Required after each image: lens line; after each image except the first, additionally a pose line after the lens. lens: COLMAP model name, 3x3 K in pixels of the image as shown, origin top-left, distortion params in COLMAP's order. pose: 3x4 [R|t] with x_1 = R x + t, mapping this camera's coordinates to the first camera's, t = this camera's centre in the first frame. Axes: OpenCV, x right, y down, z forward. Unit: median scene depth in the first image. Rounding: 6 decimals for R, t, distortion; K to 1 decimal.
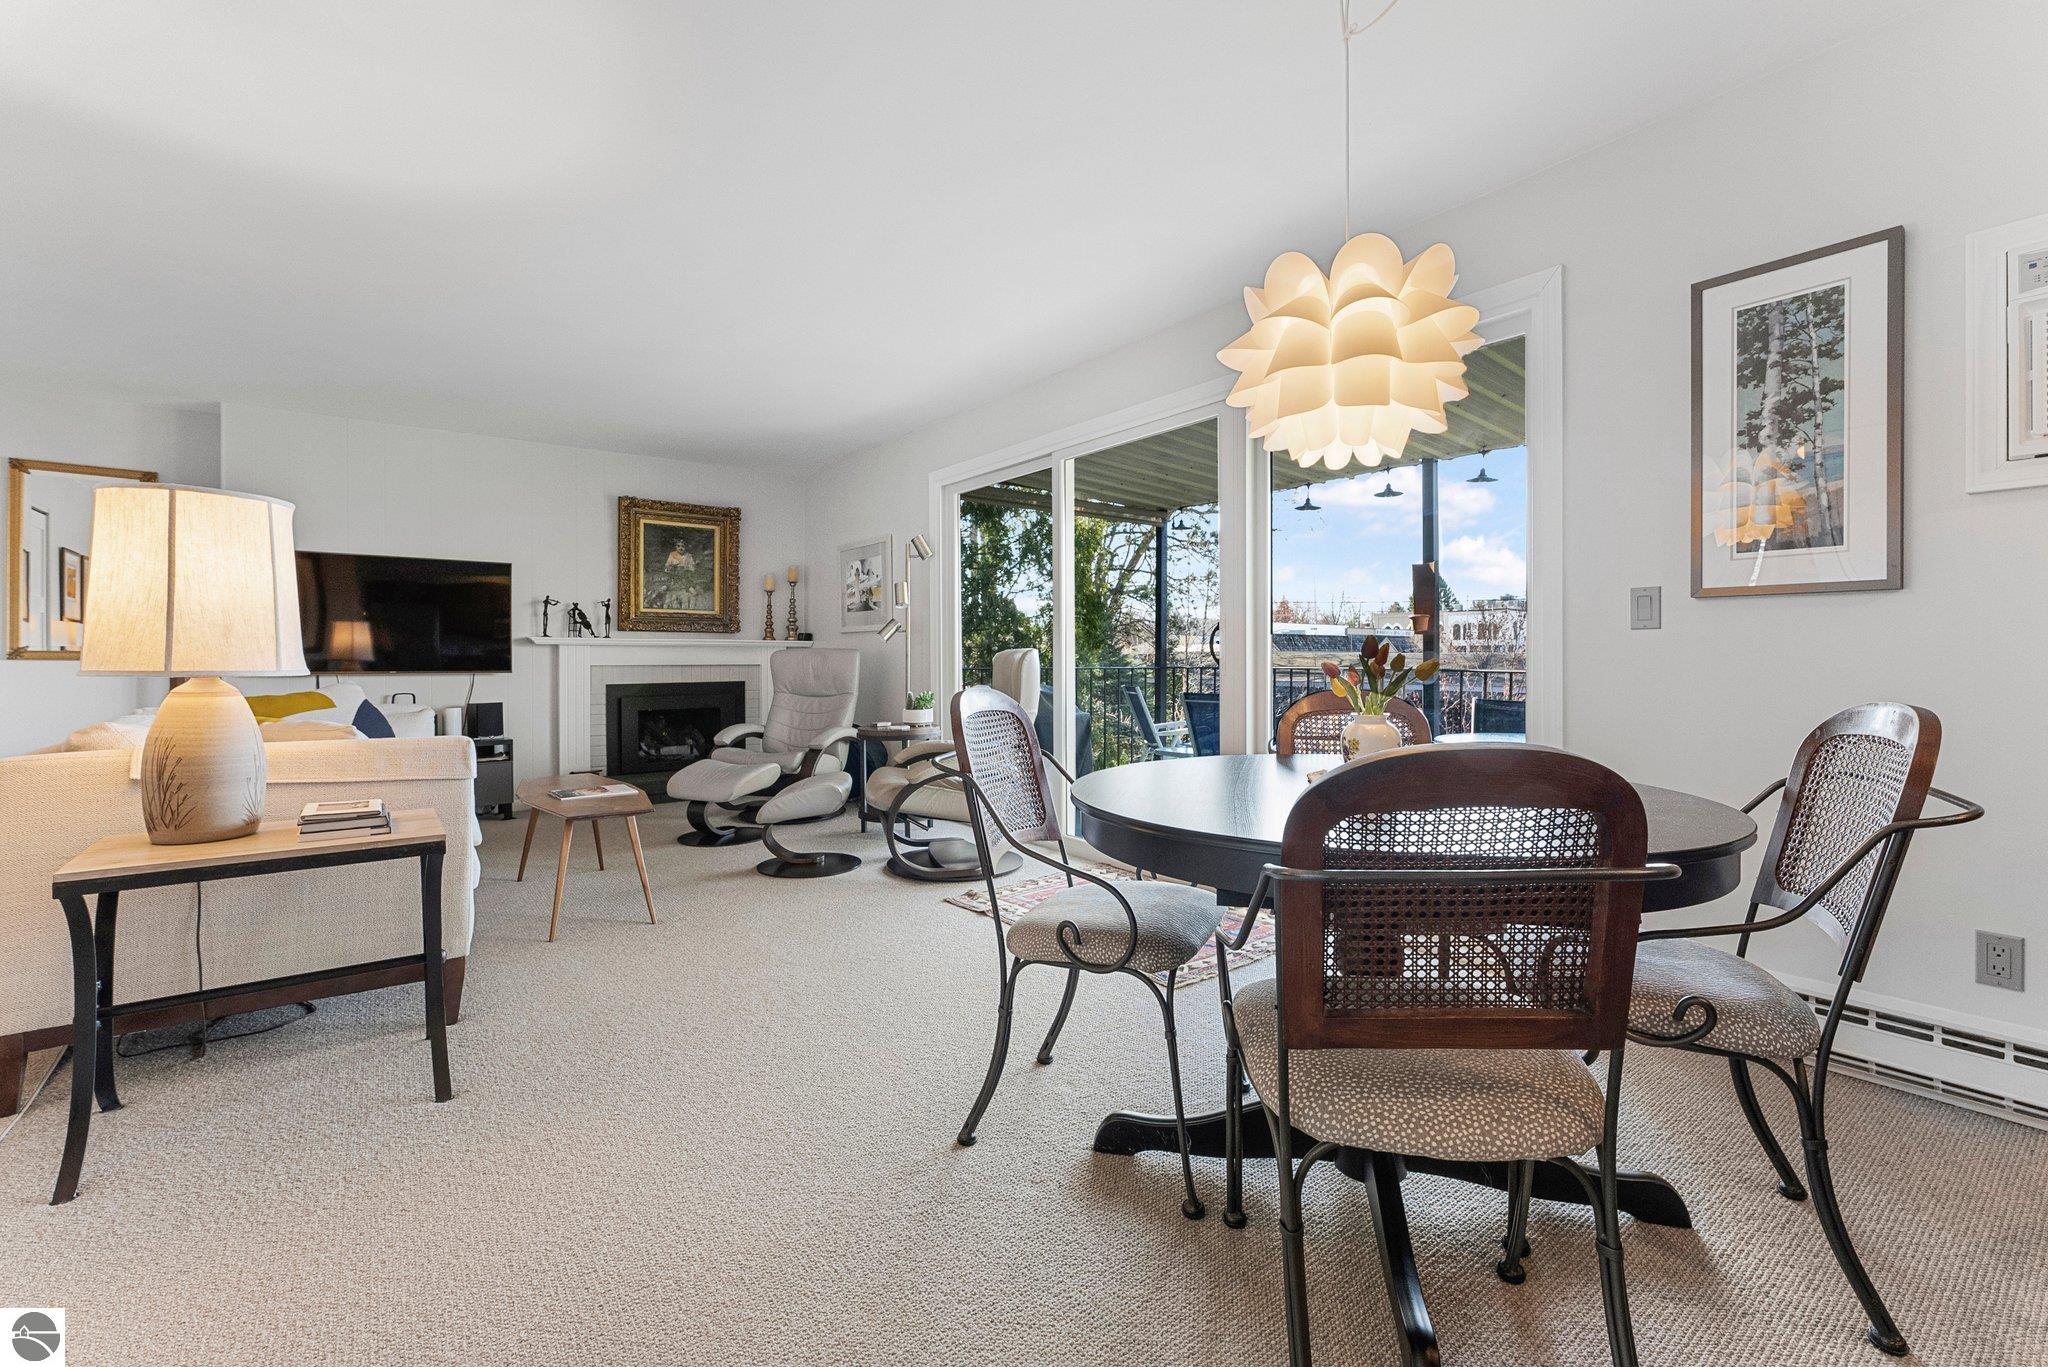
lens RADIAL K [[835.9, 0, 1049.0], [0, 835.9, 663.2], [0, 0, 1]] dist [-0.003068, -0.001359]
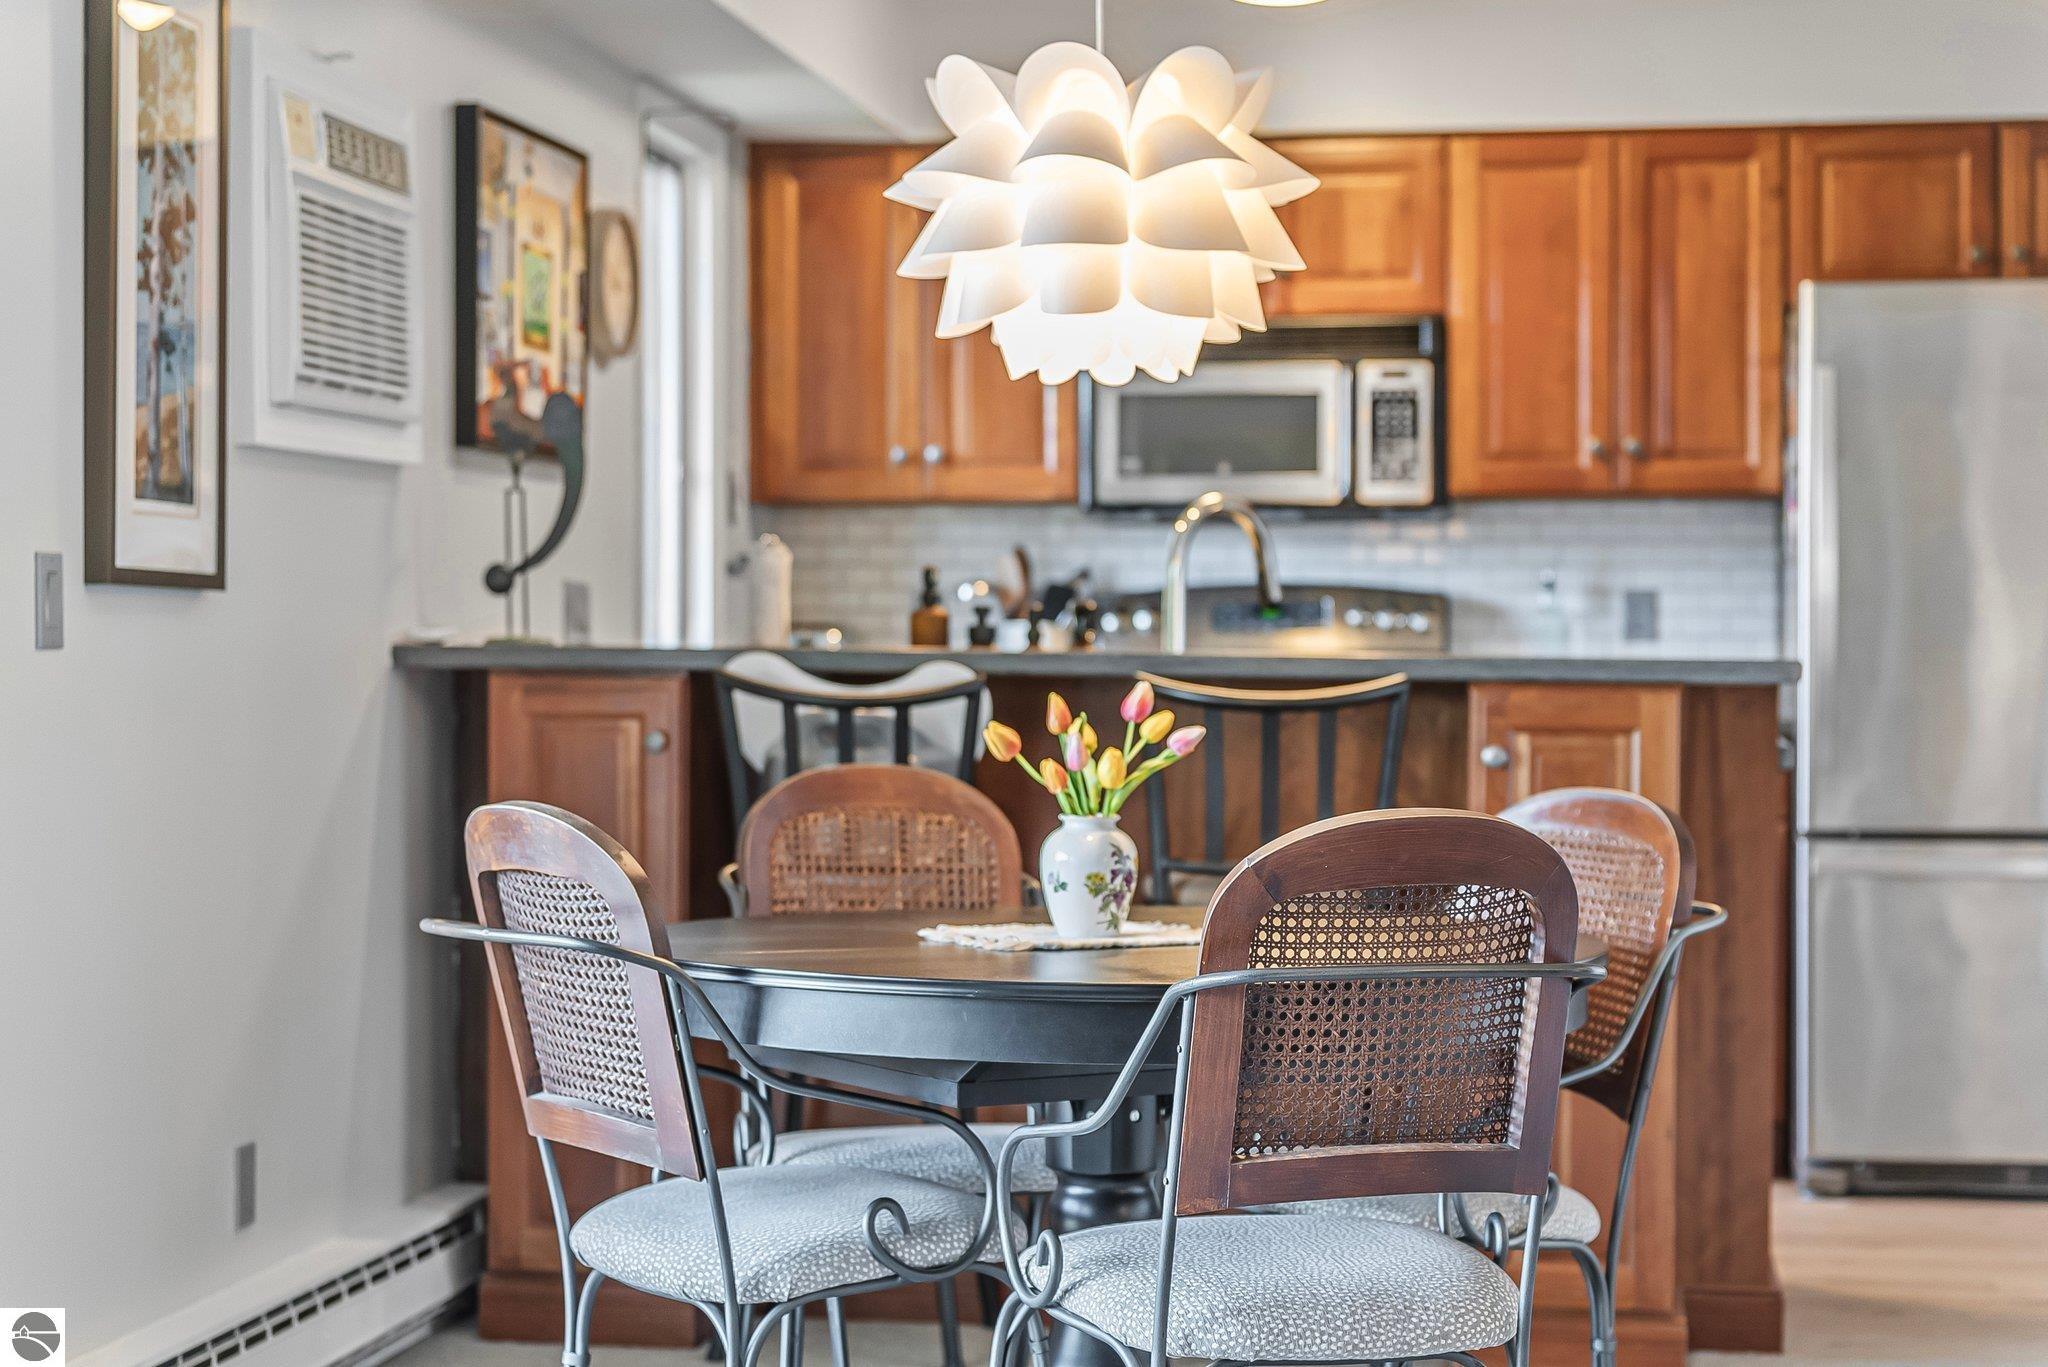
lens RADIAL K [[3769.8, 0, 1029.8], [0, 3769.8, 685.5], [0, 0, 1]] dist [0.006239, 0.000000]
pose [[-0.683684, -0.004532, 0.729764, -0.404870], [0.007056, 0.999893, 0.012821, -0.017129], [-0.729744, 0.013915, -0.683579, 0.754846]]
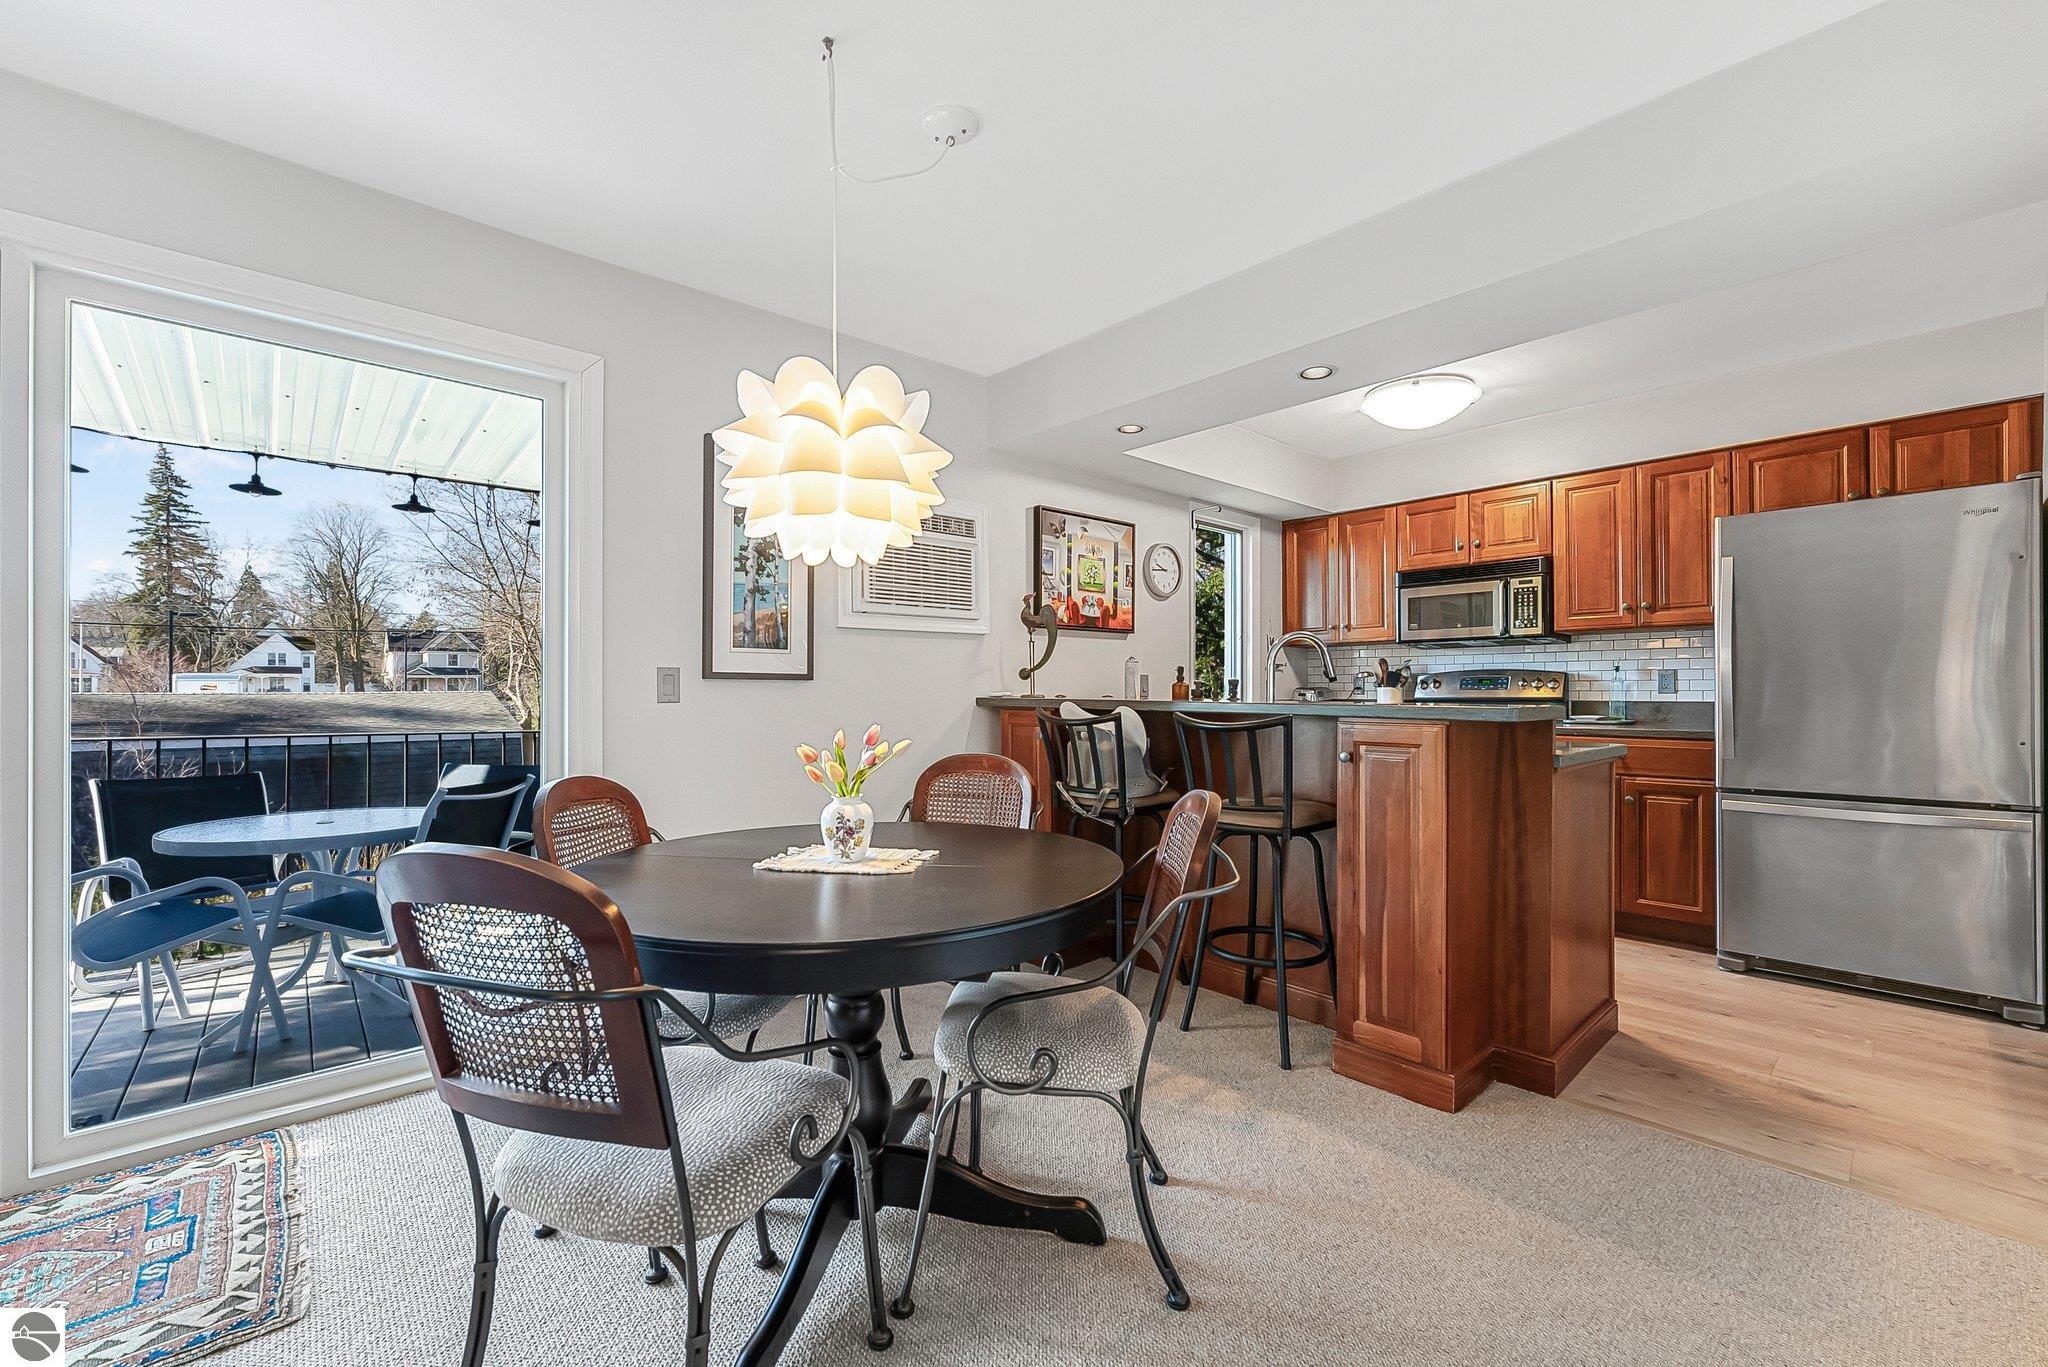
lens RADIAL K [[835.9, 0, 1036.8], [0, 835.9, 689.4], [0, 0, 1]] dist [-0.003068, -0.001359]
pose [[-0.075689, 0.007454, 0.997104, -0.194609], [0.010768, 0.999920, -0.006658, -0.018041], [-0.997073, 0.010233, -0.075763, 0.218951]]
